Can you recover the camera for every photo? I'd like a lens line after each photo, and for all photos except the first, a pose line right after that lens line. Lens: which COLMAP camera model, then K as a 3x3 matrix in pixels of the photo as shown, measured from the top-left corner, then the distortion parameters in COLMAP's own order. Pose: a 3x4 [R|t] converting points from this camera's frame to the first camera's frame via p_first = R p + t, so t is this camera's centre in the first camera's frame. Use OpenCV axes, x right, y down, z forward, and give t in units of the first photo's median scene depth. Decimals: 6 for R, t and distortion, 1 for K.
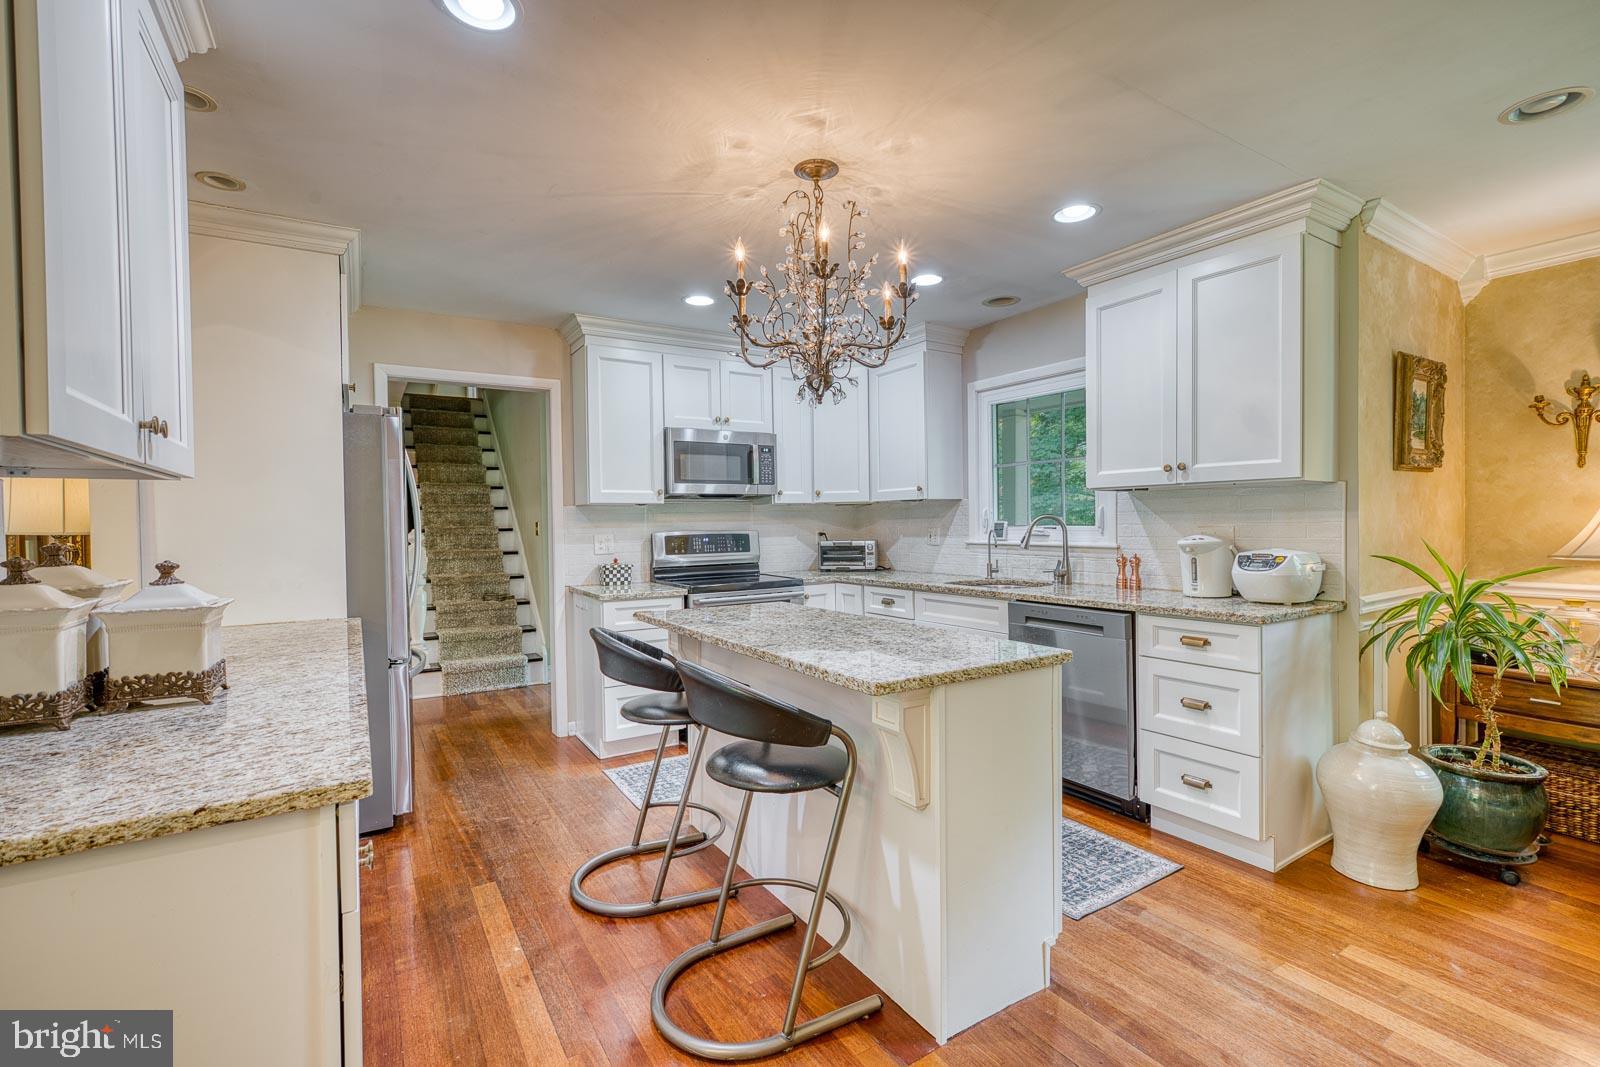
lens RADIAL K [[704.5, 0, 800.0], [0, 704.5, 533.5], [0, 0, 1]] dist [-0.000322, 0.000033]
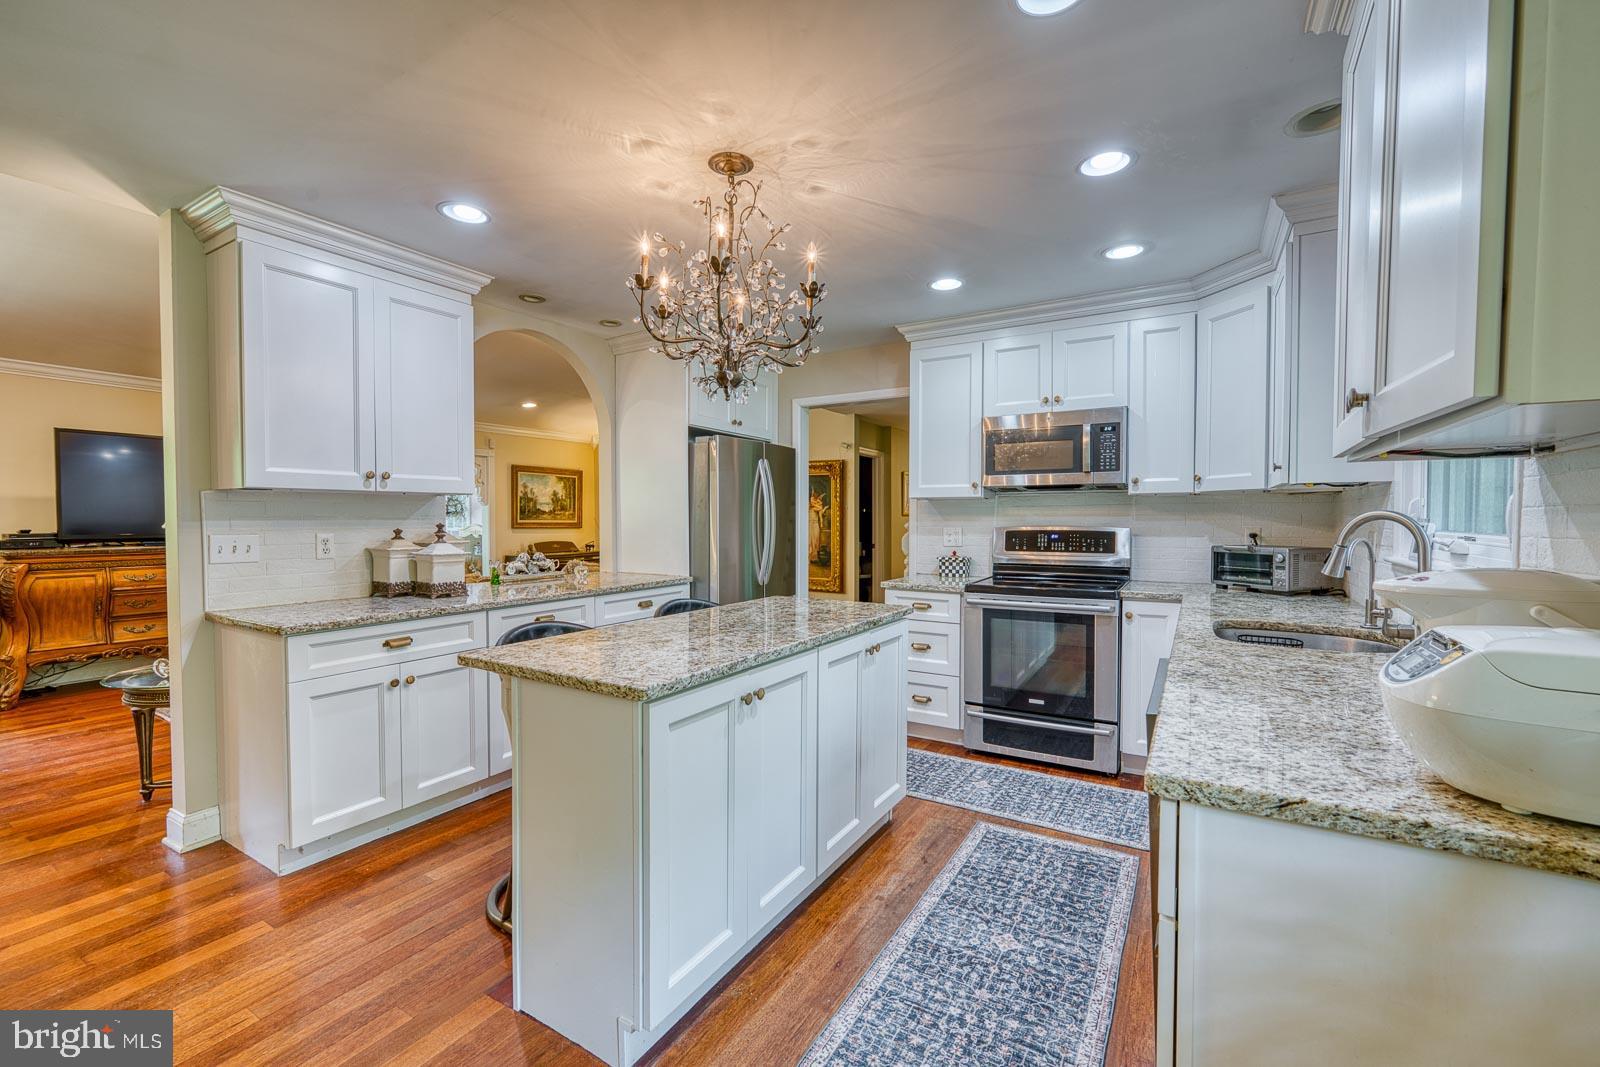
lens RADIAL K [[659.6, 0, 800.0], [0, 659.6, 533.5], [0, 0, 1]] dist [0.000626, 0.000275]
pose [[0.460007, 0.034545, -0.887243, 0.475484], [-0.018856, 0.999398, 0.029135, -0.013624], [0.887715, 0.003328, 0.460381, 0.346200]]
